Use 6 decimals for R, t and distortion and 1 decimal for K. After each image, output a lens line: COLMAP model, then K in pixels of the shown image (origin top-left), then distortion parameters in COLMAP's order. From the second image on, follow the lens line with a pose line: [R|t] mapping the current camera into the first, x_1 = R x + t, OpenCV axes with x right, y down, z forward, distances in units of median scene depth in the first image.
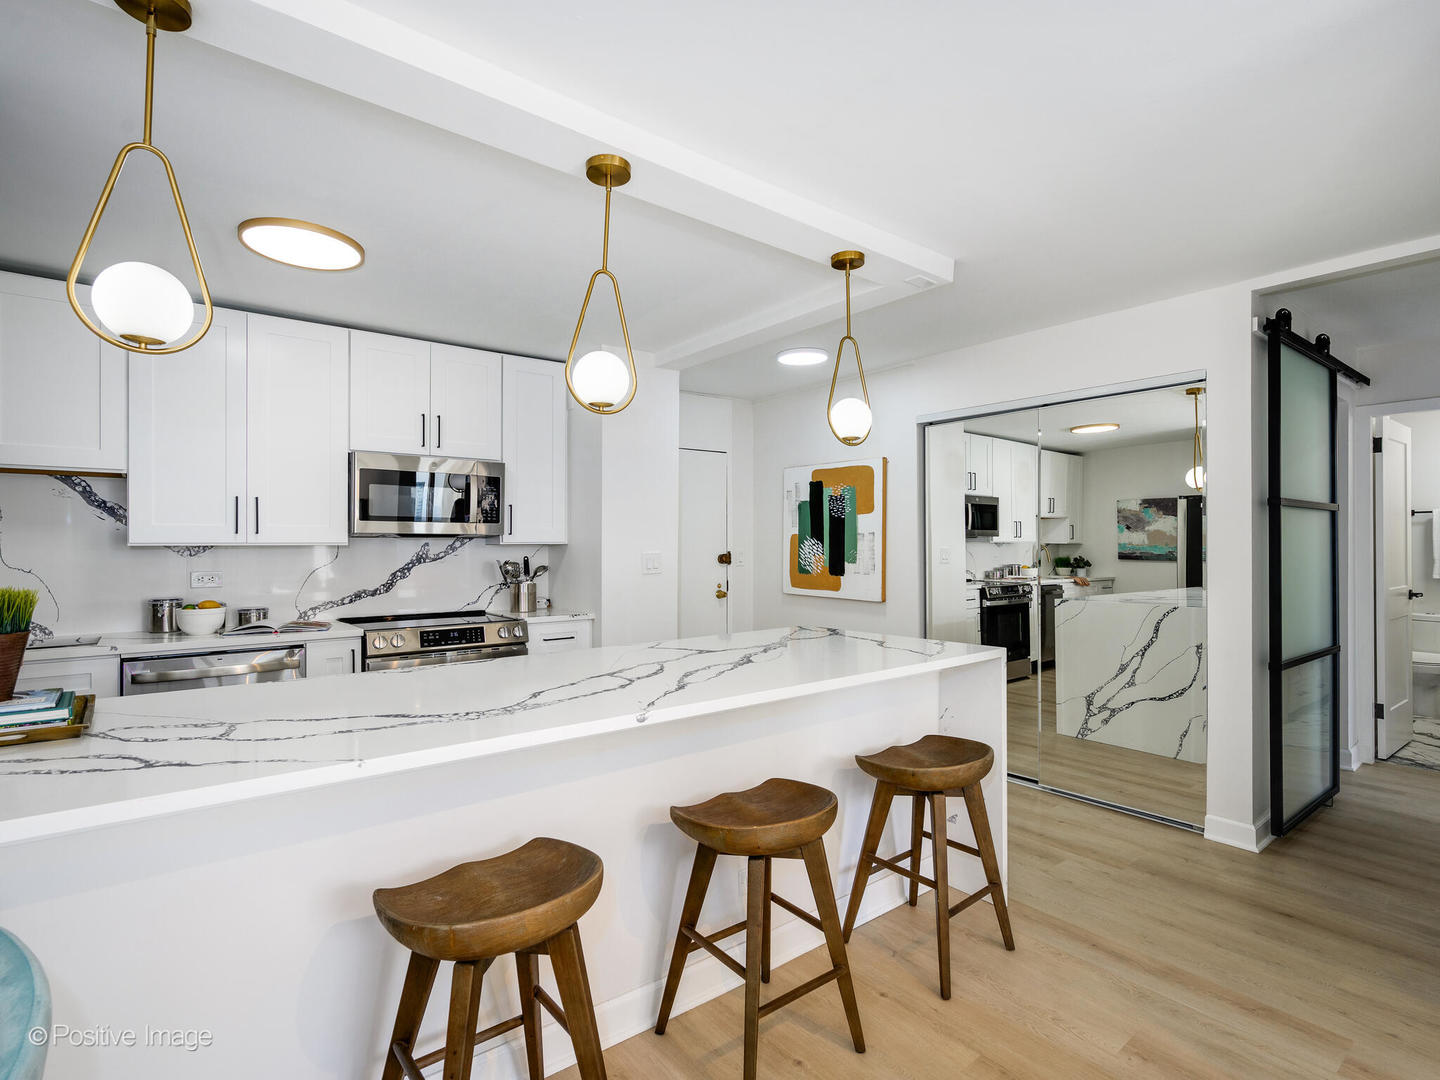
lens RADIAL K [[669.1, 0, 721.2], [0, 669.1, 560.5], [0, 0, 1]] dist [-0.001391, -0.000487]
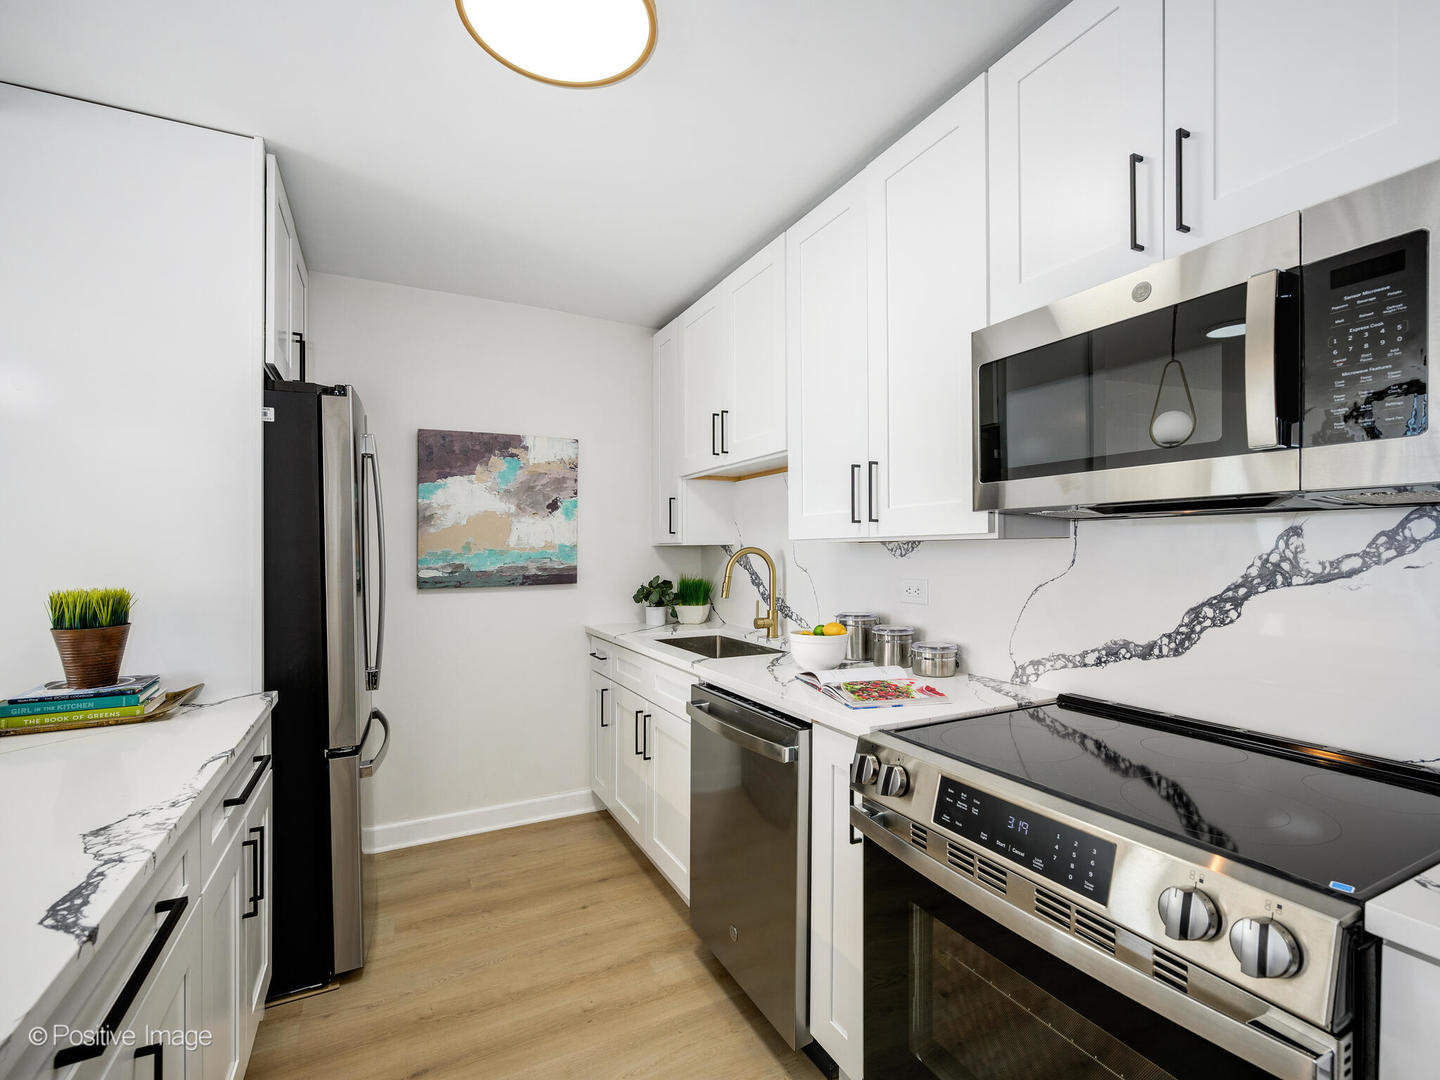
lens RADIAL K [[669.1, 0, 721.2], [0, 669.1, 560.5], [0, 0, 1]] dist [-0.001391, -0.000487]
pose [[-0.177142, 0.023603, -0.983902, -0.067381], [-0.011095, 0.999601, 0.025978, -0.015982], [0.984123, 0.015518, -0.176809, 0.823003]]
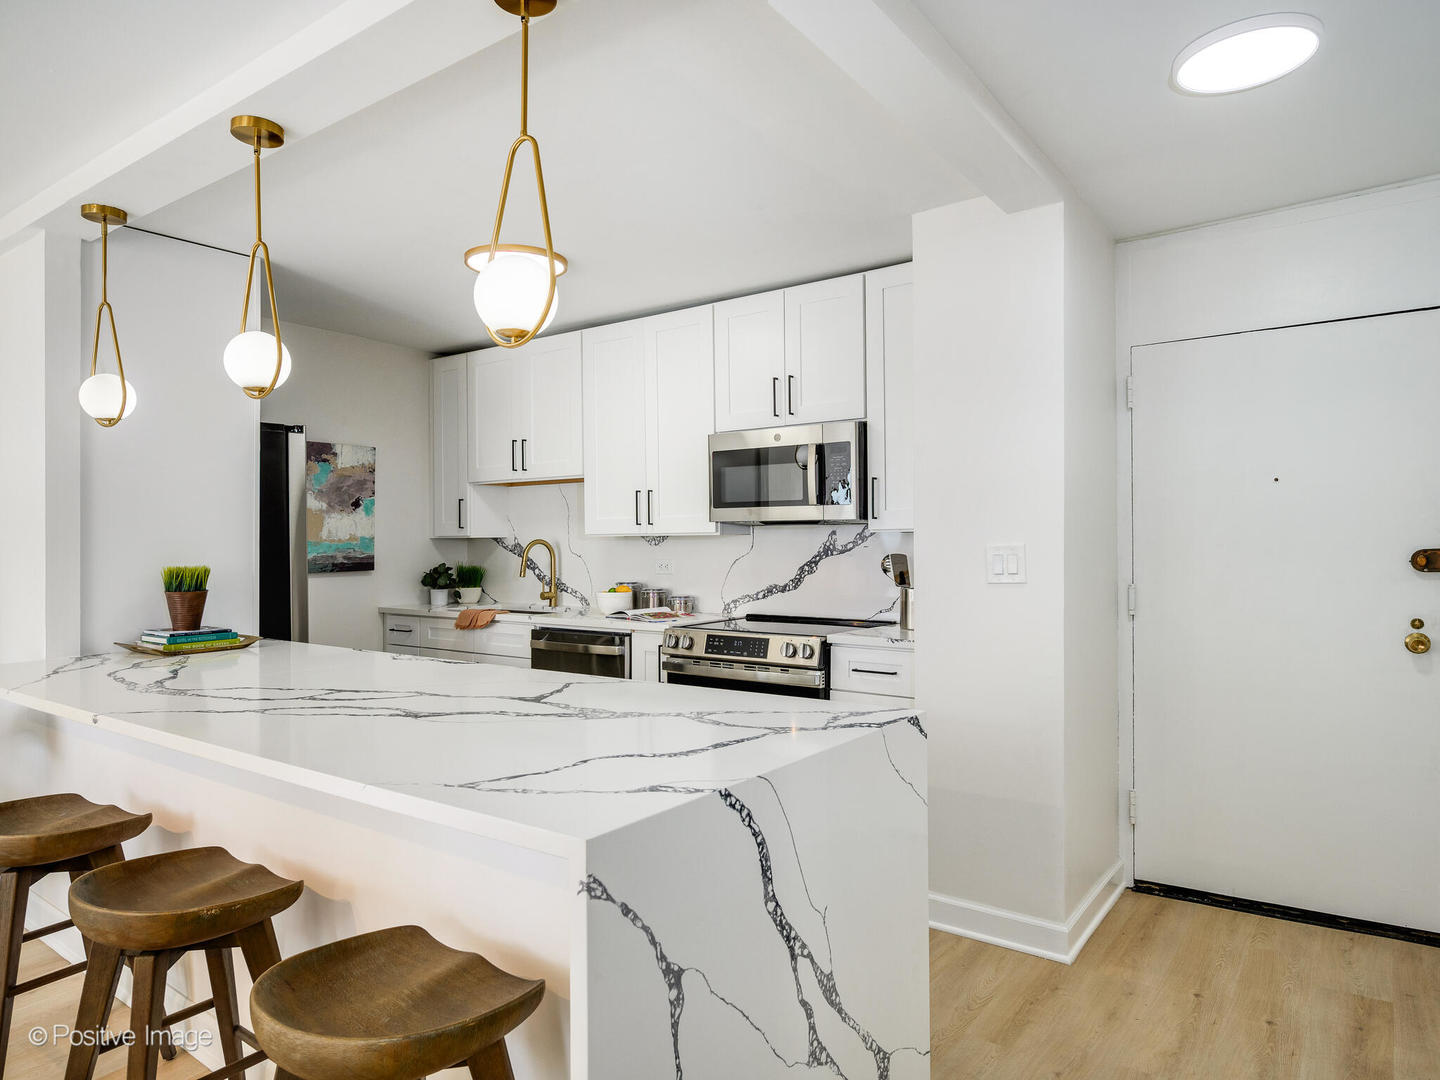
lens RADIAL K [[887.1, 0, 755.6], [0, 887.1, 537.8], [0, 0, 1]] dist [0.000136, -0.000128]
pose [[0.320492, 0.001631, -0.947250, 0.572664], [-0.012905, 0.999913, -0.002644, -0.014858], [0.947163, 0.013071, 0.320485, 0.600439]]
